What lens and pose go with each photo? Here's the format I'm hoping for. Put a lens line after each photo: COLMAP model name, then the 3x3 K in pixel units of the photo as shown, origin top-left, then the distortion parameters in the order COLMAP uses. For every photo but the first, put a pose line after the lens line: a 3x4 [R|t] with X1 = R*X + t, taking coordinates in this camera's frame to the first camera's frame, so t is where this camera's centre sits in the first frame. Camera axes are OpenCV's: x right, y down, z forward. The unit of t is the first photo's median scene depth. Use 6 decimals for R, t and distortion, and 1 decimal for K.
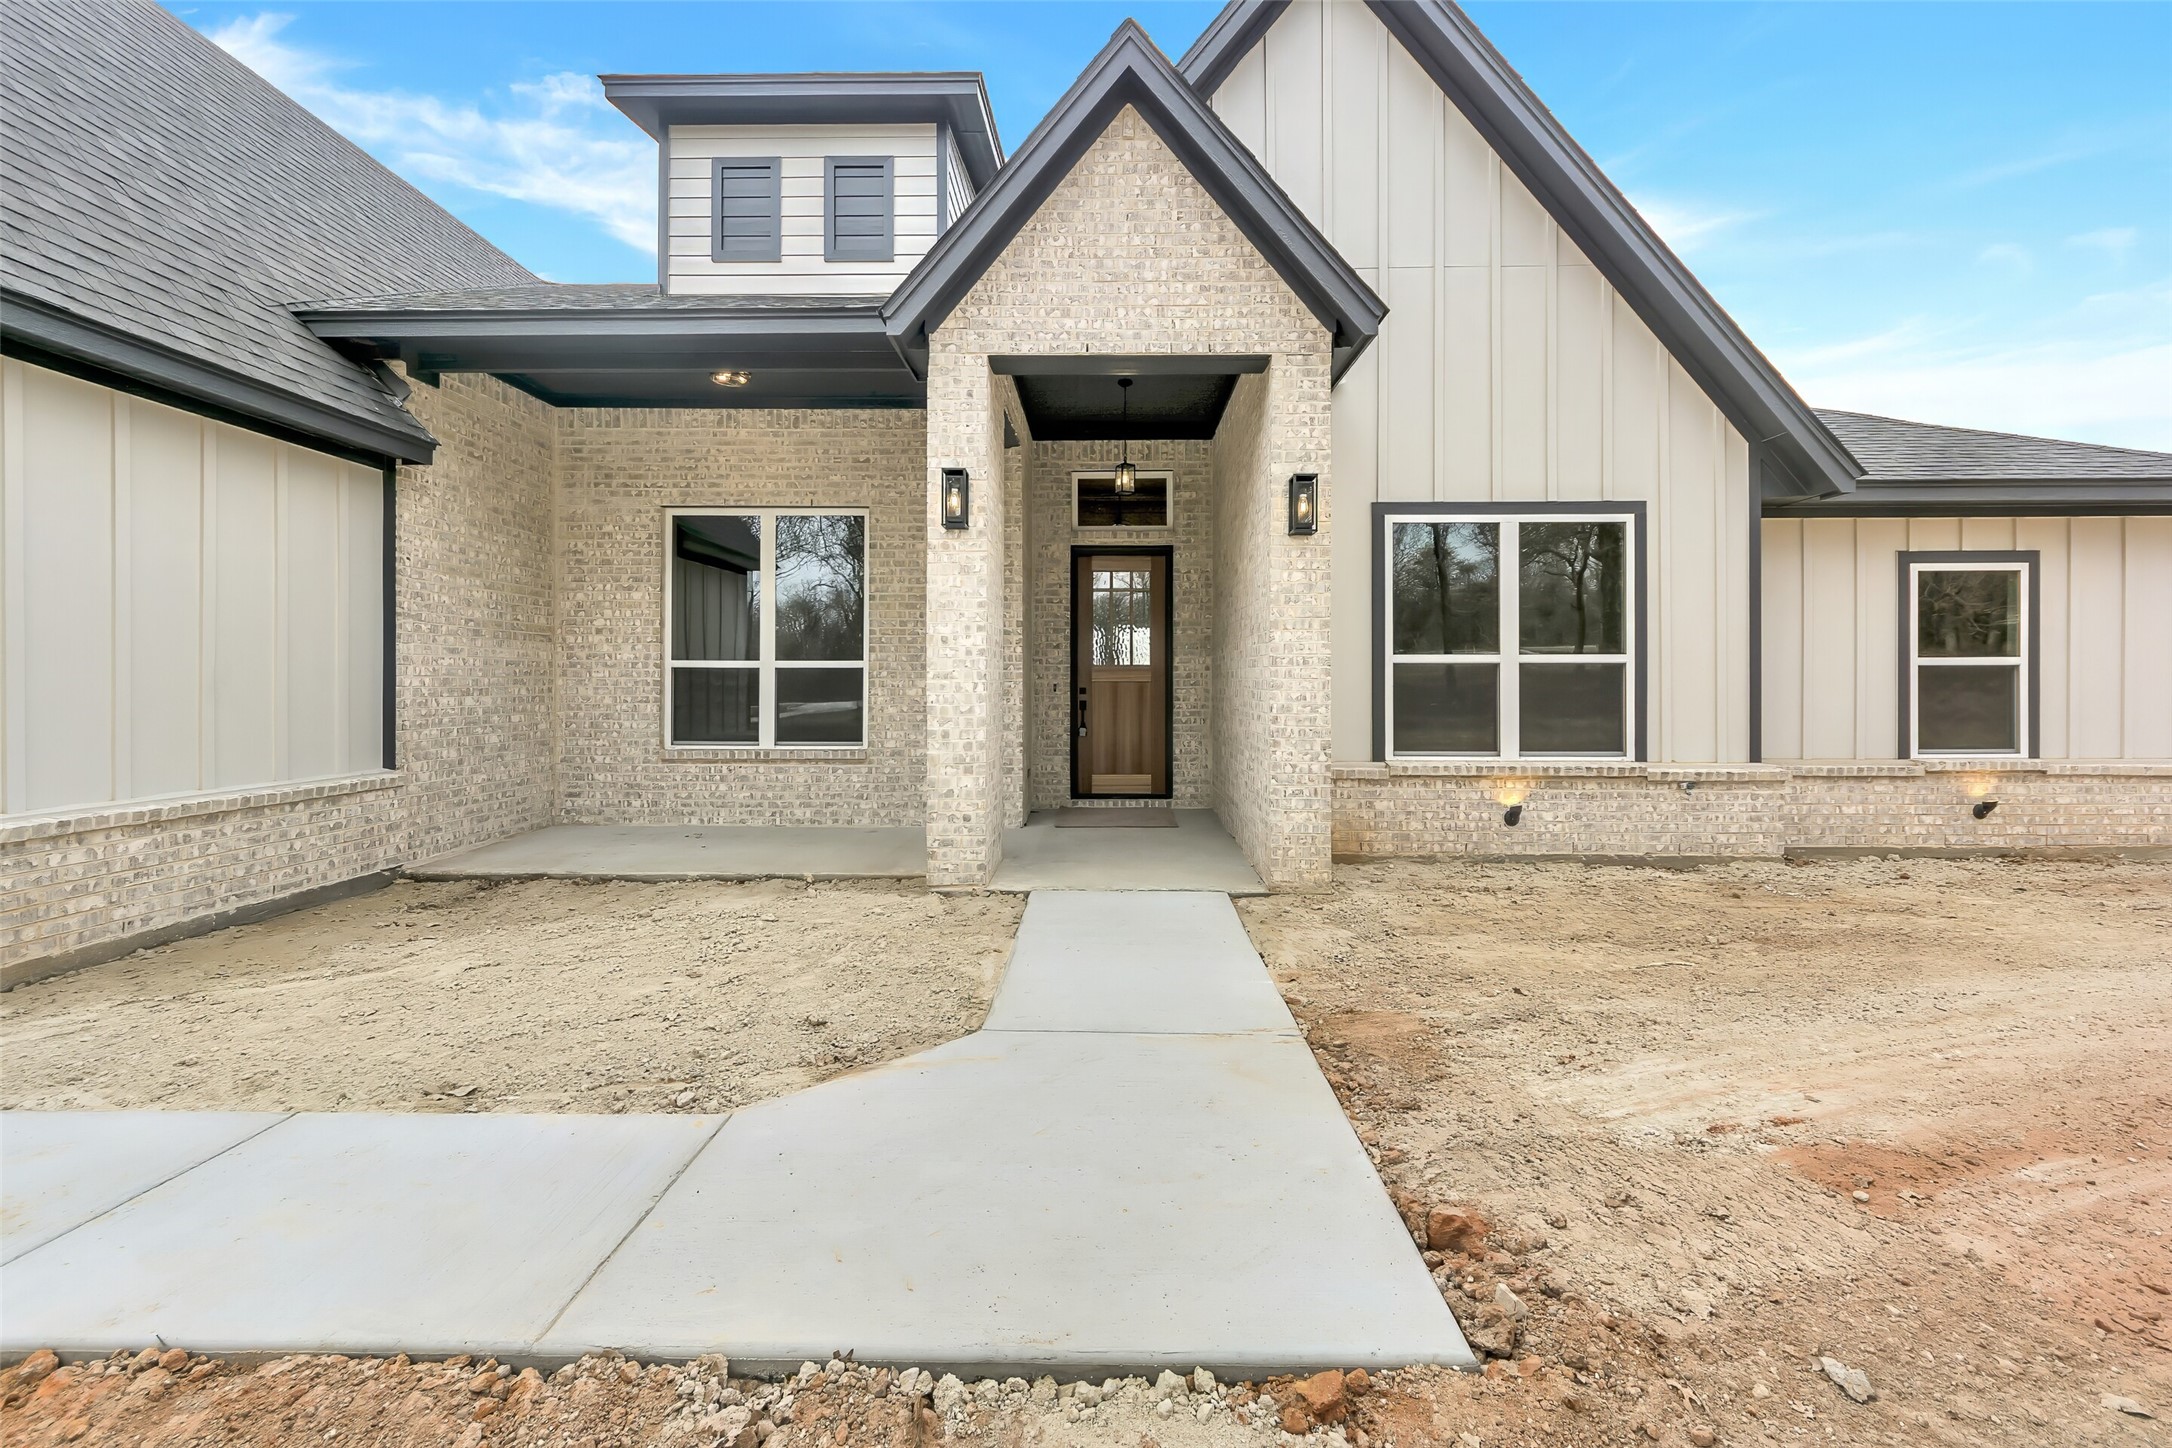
lens RADIAL K [[789.7, 0, 1116.5], [0, 789.7, 675.6], [0, 0, 1]] dist [0.000460, -0.000023]
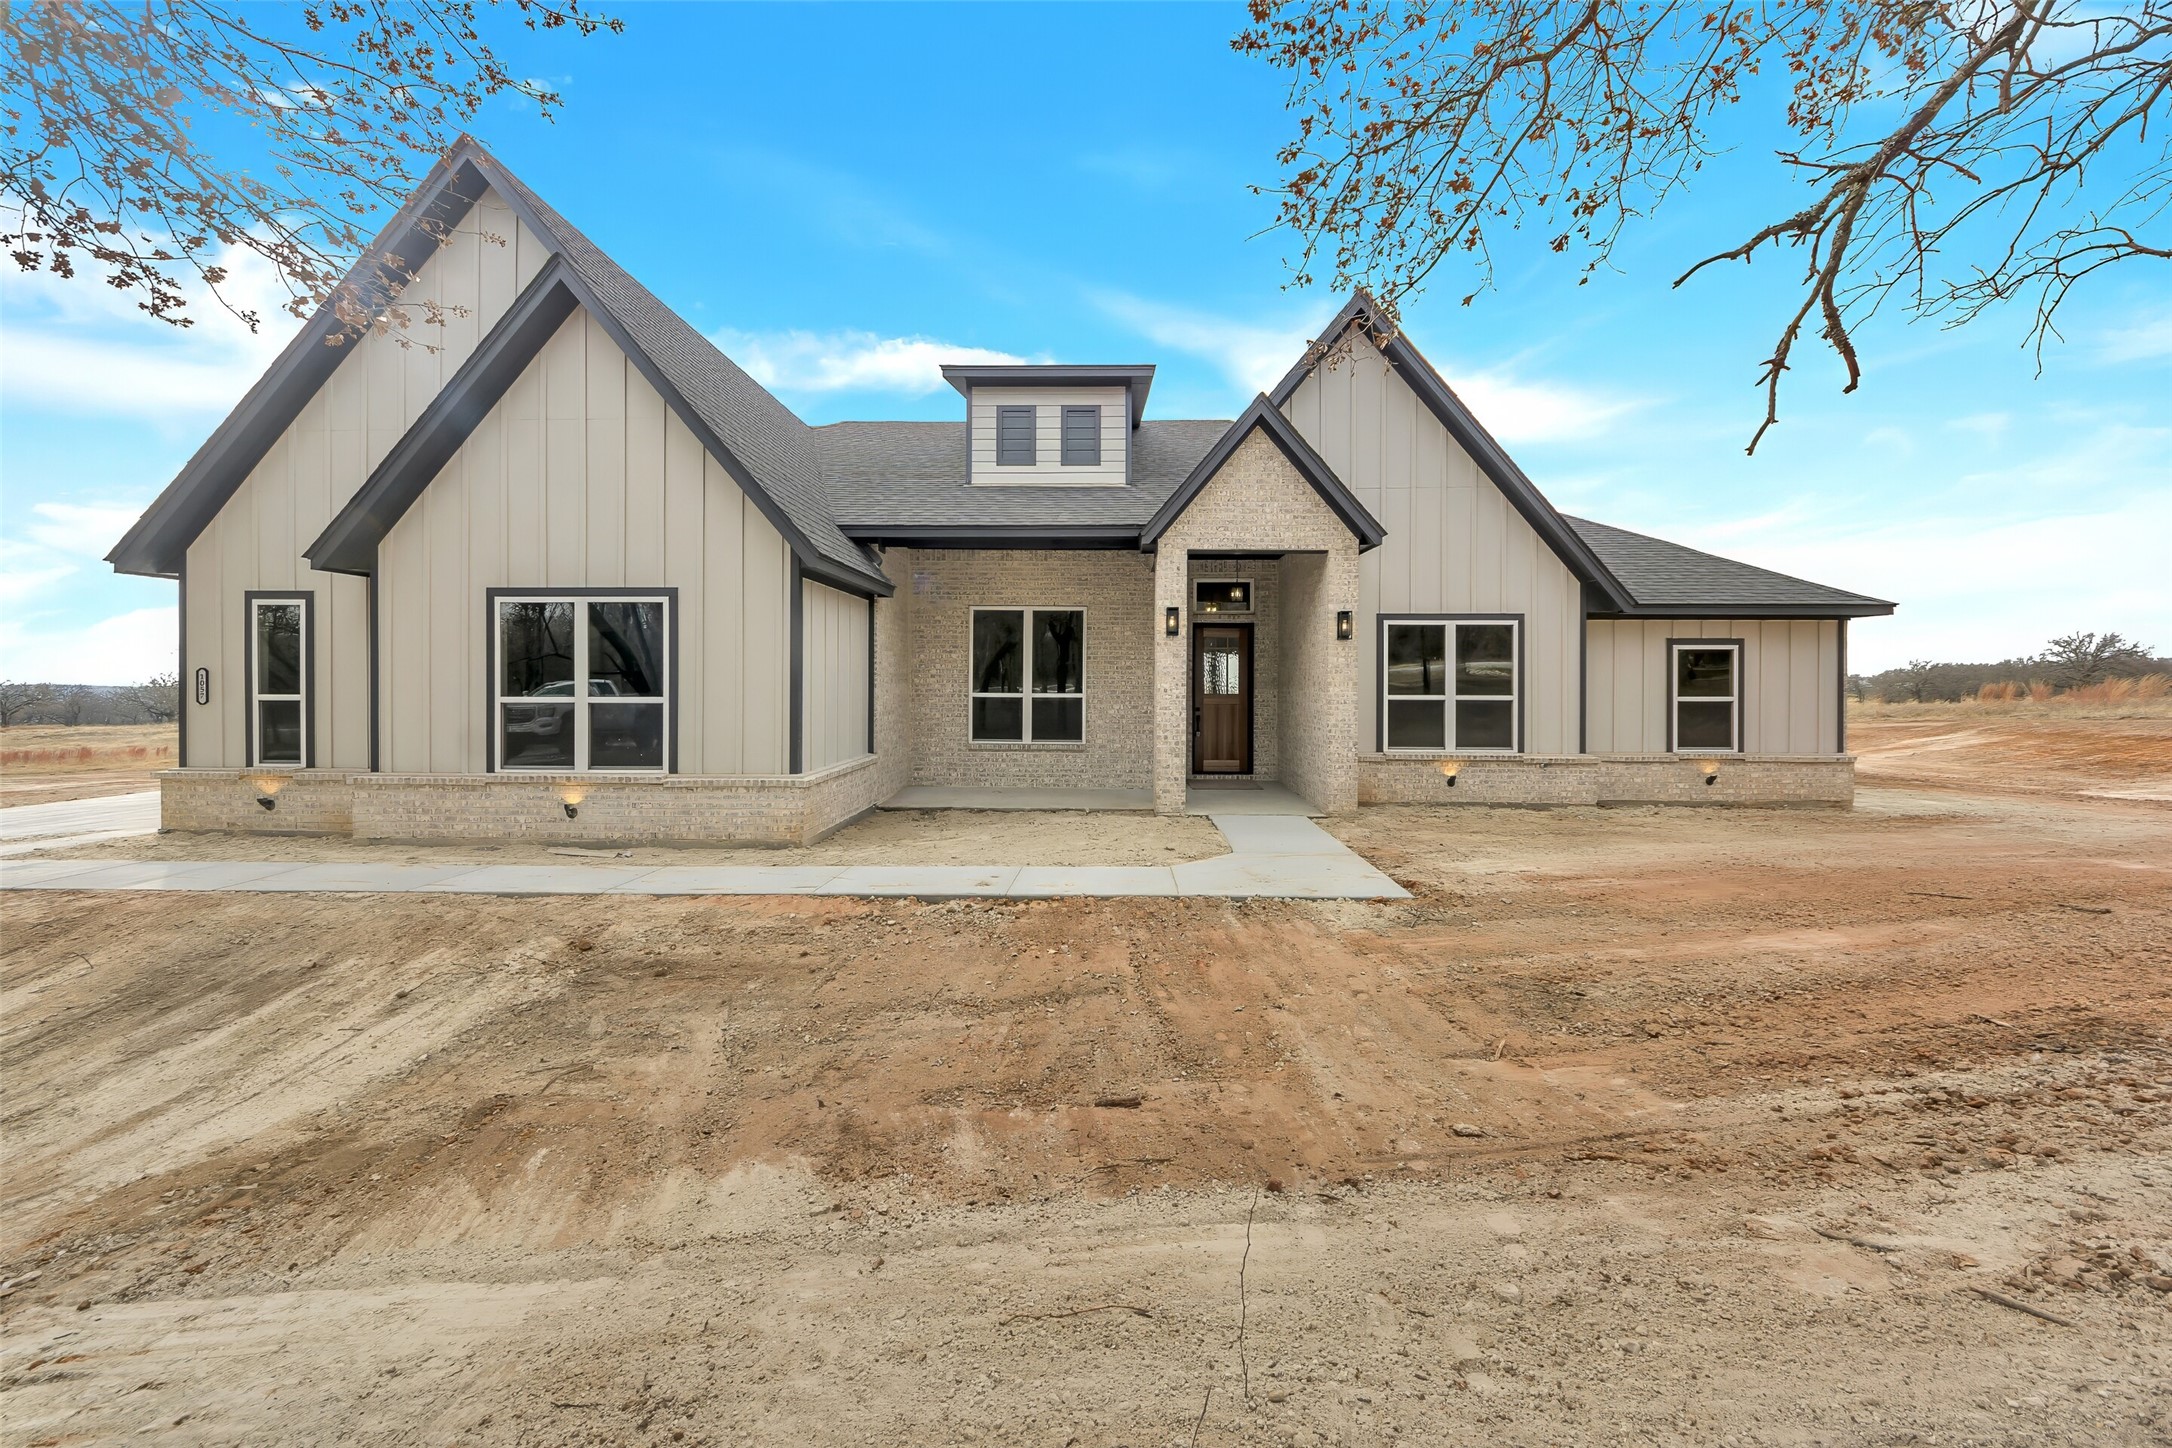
lens RADIAL K [[777.0, 0, 1096.2], [0, 777.0, 669.1], [0, 0, 1]] dist [0.007444, 0.000086]
pose [[0.999946, 0.003567, -0.009775, -0.320208], [-0.003585, 0.999992, -0.001805, -0.081312], [0.009768, 0.001840, 0.999951, -0.842934]]
